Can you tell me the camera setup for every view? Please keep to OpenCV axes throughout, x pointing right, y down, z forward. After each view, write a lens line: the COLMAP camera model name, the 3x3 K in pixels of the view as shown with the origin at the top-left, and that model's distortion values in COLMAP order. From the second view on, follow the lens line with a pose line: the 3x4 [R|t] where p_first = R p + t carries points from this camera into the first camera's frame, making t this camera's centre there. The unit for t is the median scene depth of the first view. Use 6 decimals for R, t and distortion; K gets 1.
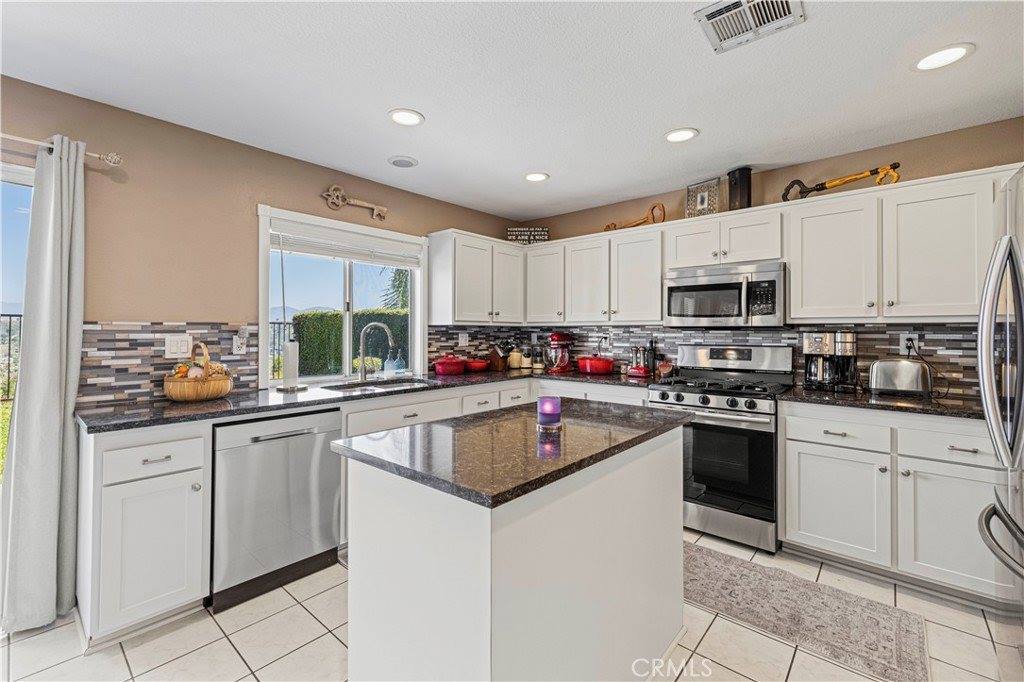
lens RADIAL K [[439.3, 0, 507.3], [0, 439.3, 327.5], [0, 0, 1]] dist [0.001132, 0.000059]
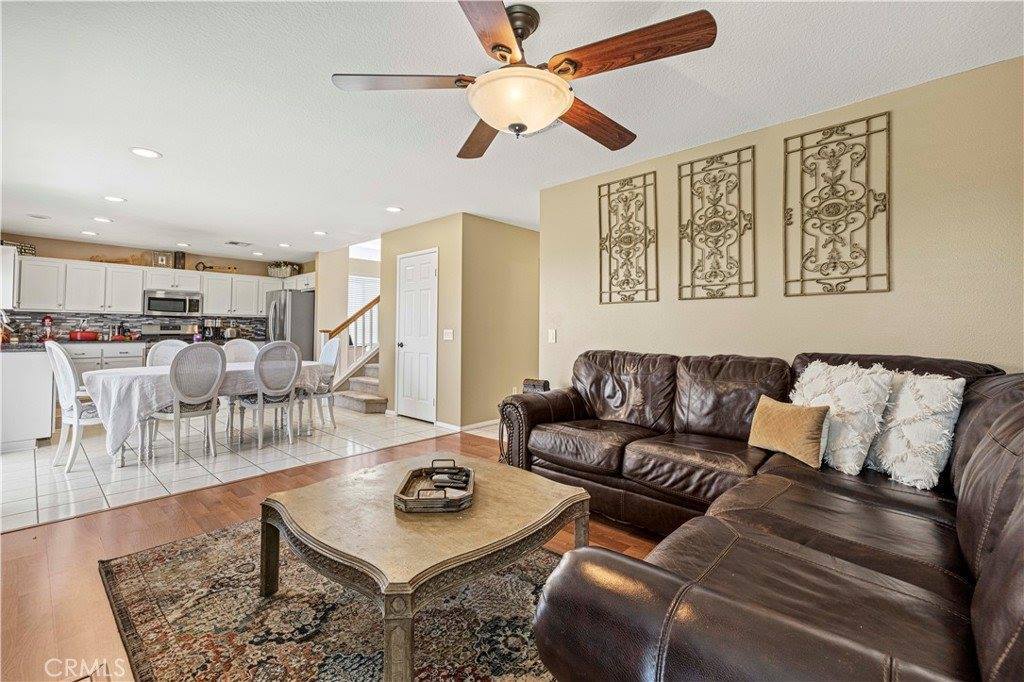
lens RADIAL K [[441.6, 0, 508.8], [0, 441.6, 321.4], [0, 0, 1]] dist [0.003646, 0.000004]
pose [[0.023555, 0.018726, 0.999547, -1.833318], [-0.015633, 0.999709, -0.018360, 0.041706], [-0.999600, -0.015194, 0.023841, -0.870246]]
